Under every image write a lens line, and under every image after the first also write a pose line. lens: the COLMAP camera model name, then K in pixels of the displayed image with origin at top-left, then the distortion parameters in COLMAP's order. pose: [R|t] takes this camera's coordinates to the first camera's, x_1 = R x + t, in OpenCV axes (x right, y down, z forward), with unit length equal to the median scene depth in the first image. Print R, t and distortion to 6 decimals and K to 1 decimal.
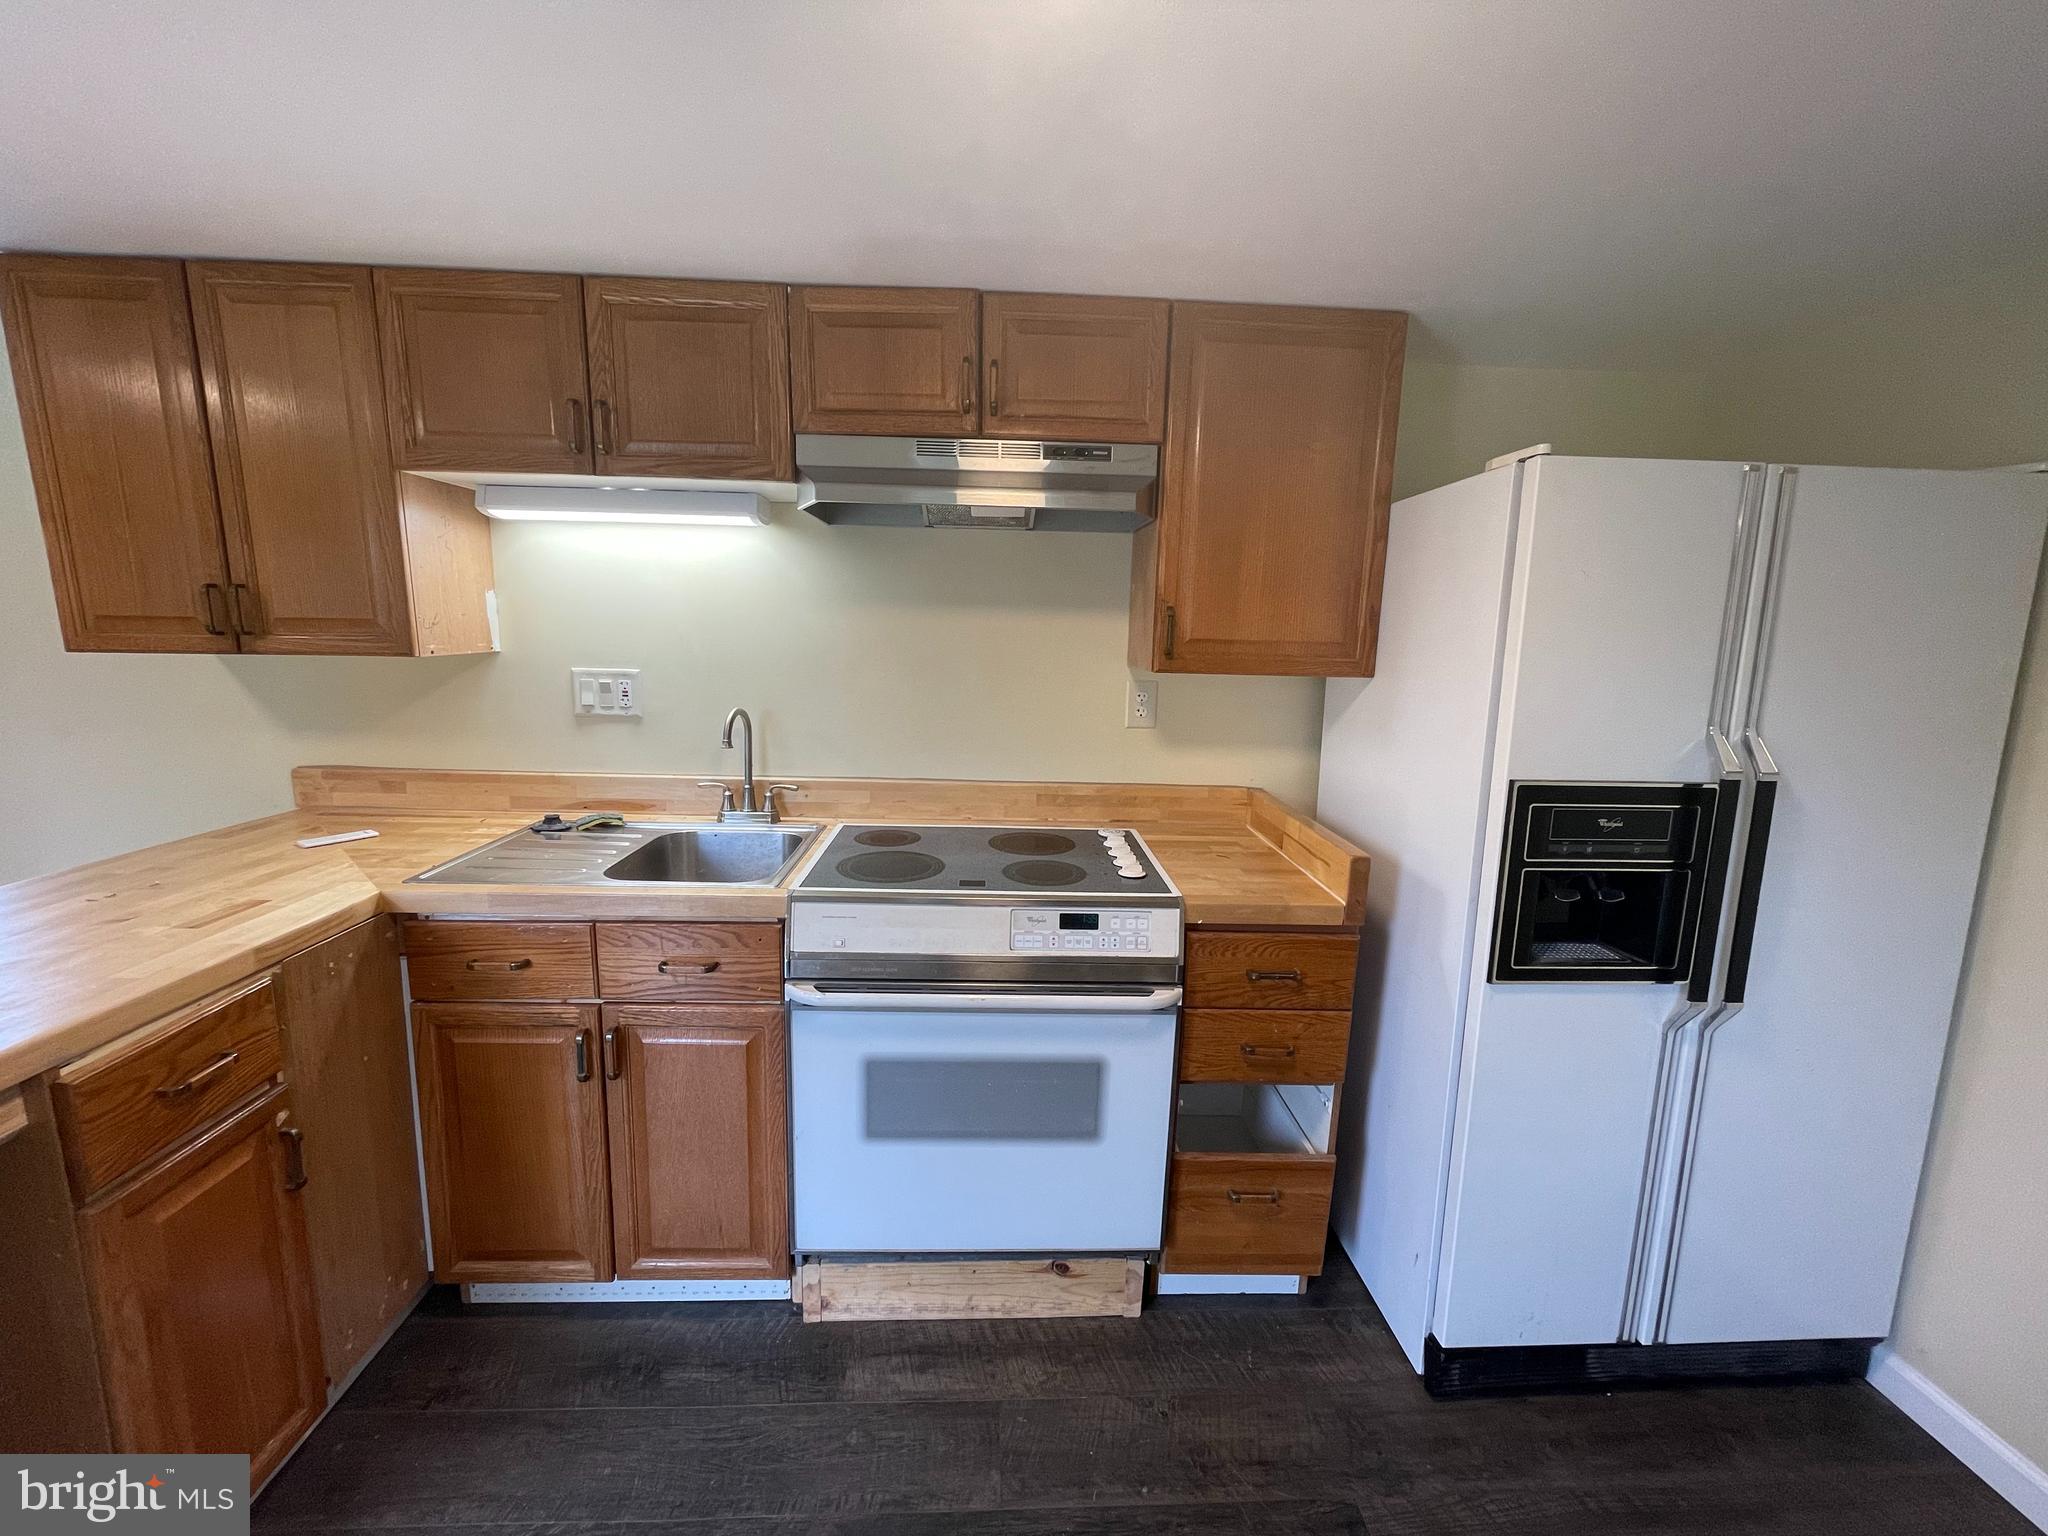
lens RADIAL K [[827.0, 0, 1024.0], [0, 827.0, 768.0], [0, 0, 1]] dist [-0.002427, -0.000367]
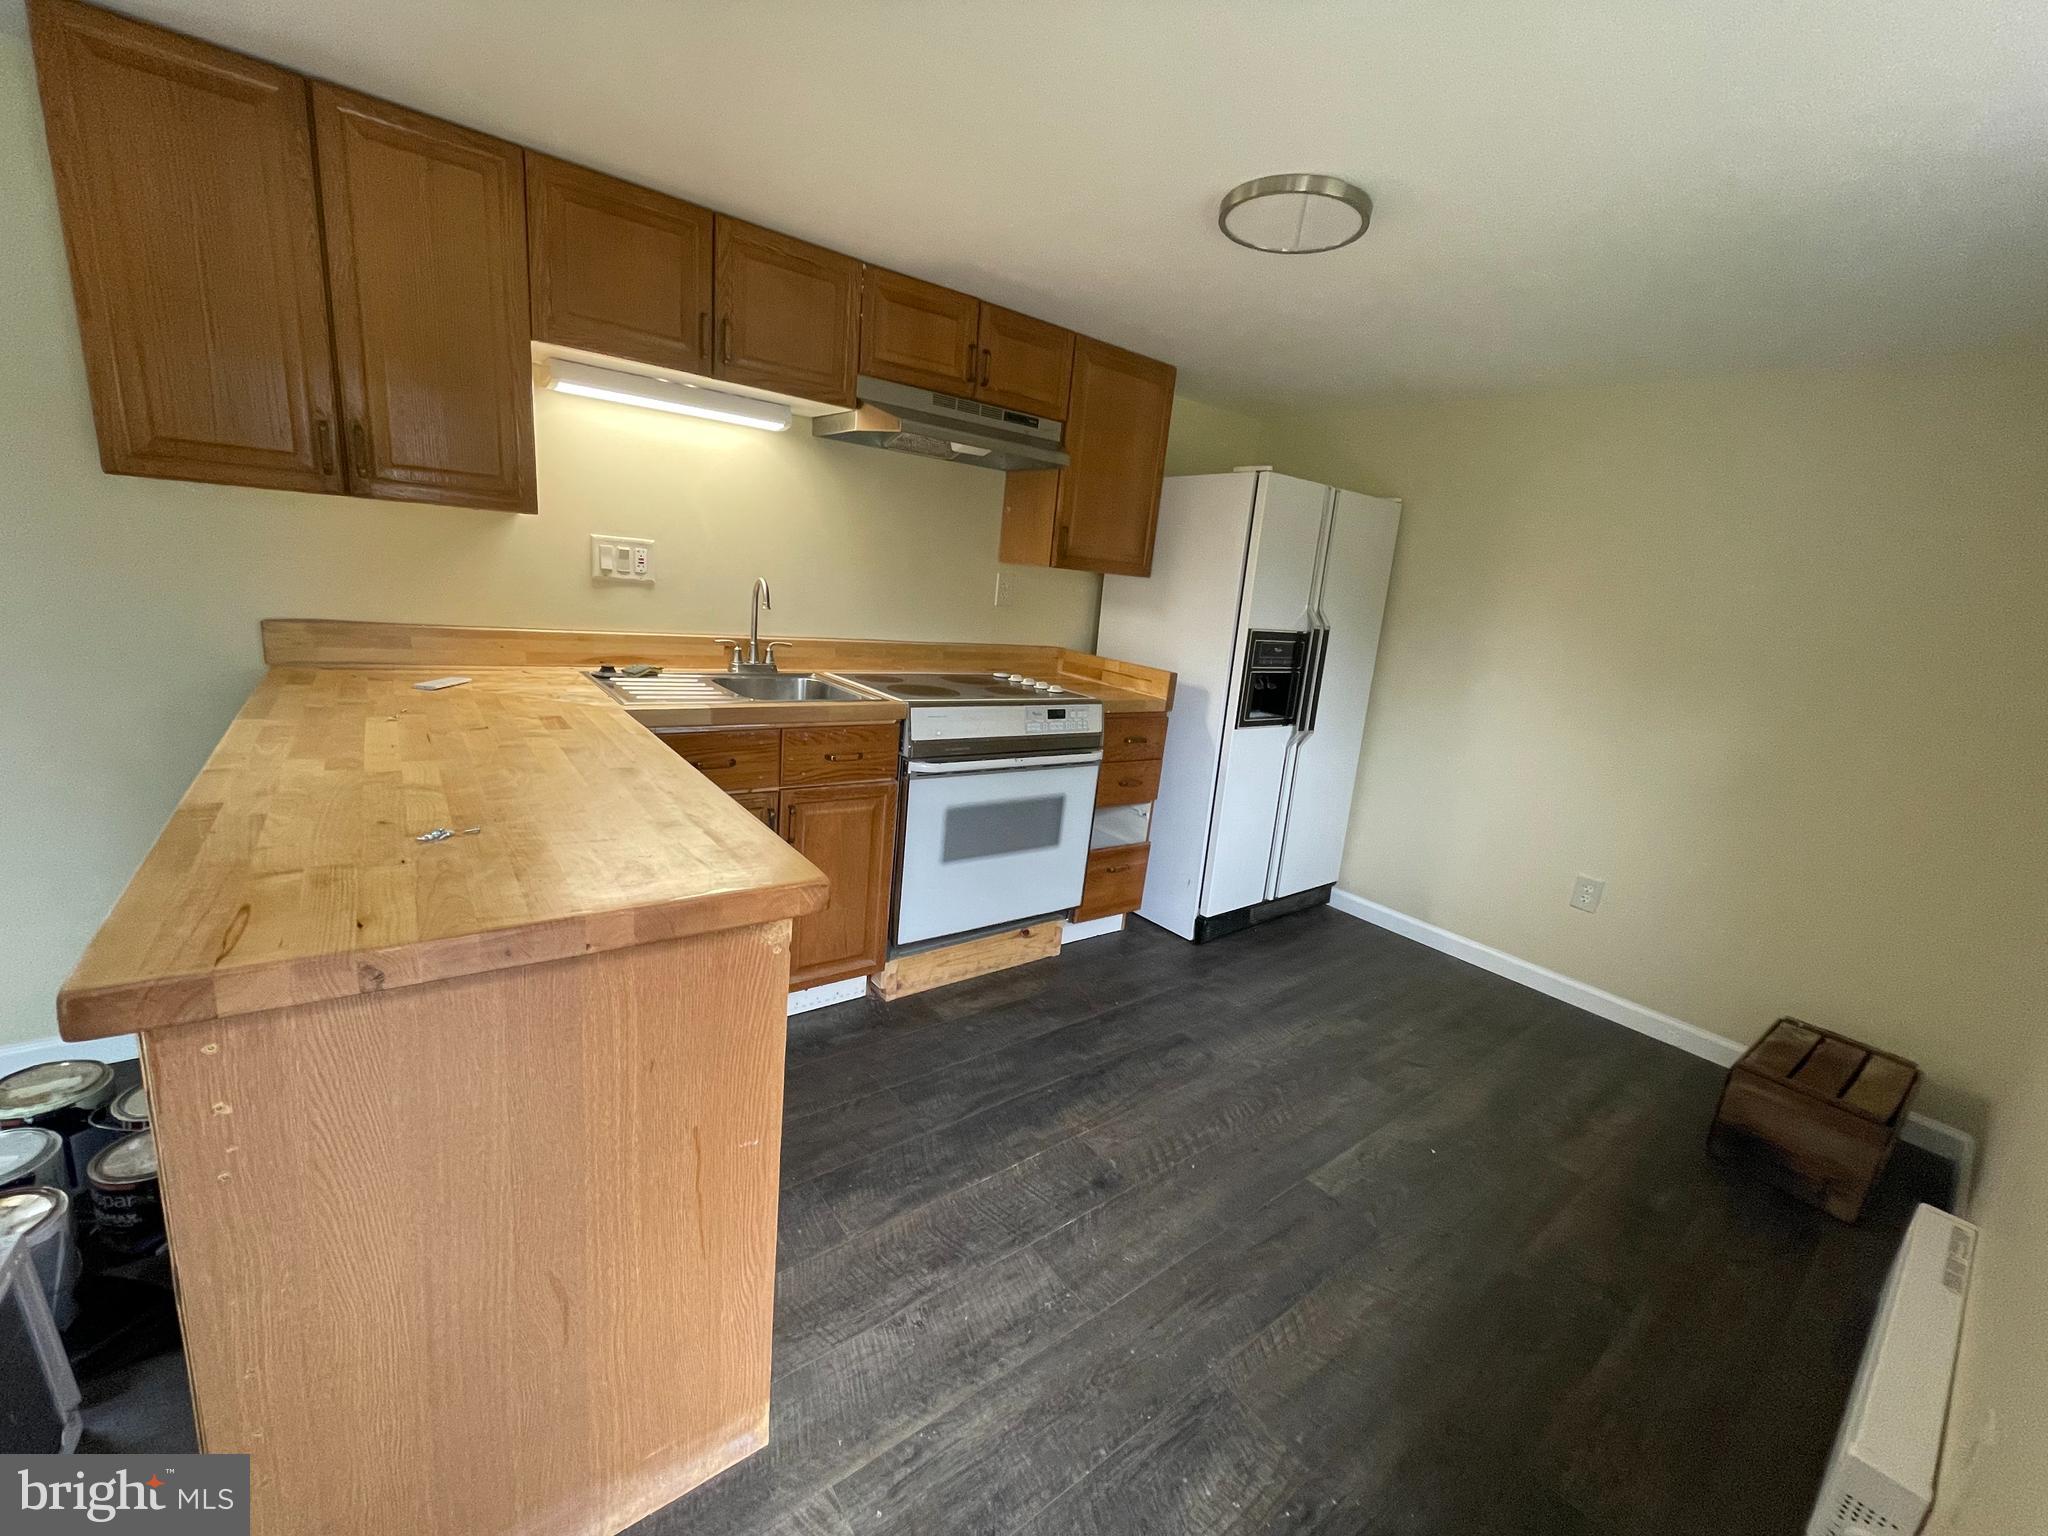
lens RADIAL K [[827.0, 0, 1024.0], [0, 827.0, 768.0], [0, 0, 1]] dist [-0.002427, -0.000367]
pose [[0.816319, -0.082047, 0.571744, -0.933290], [0.022664, 0.993648, 0.110231, 0.103948], [-0.577156, -0.077026, 0.812993, -0.335632]]
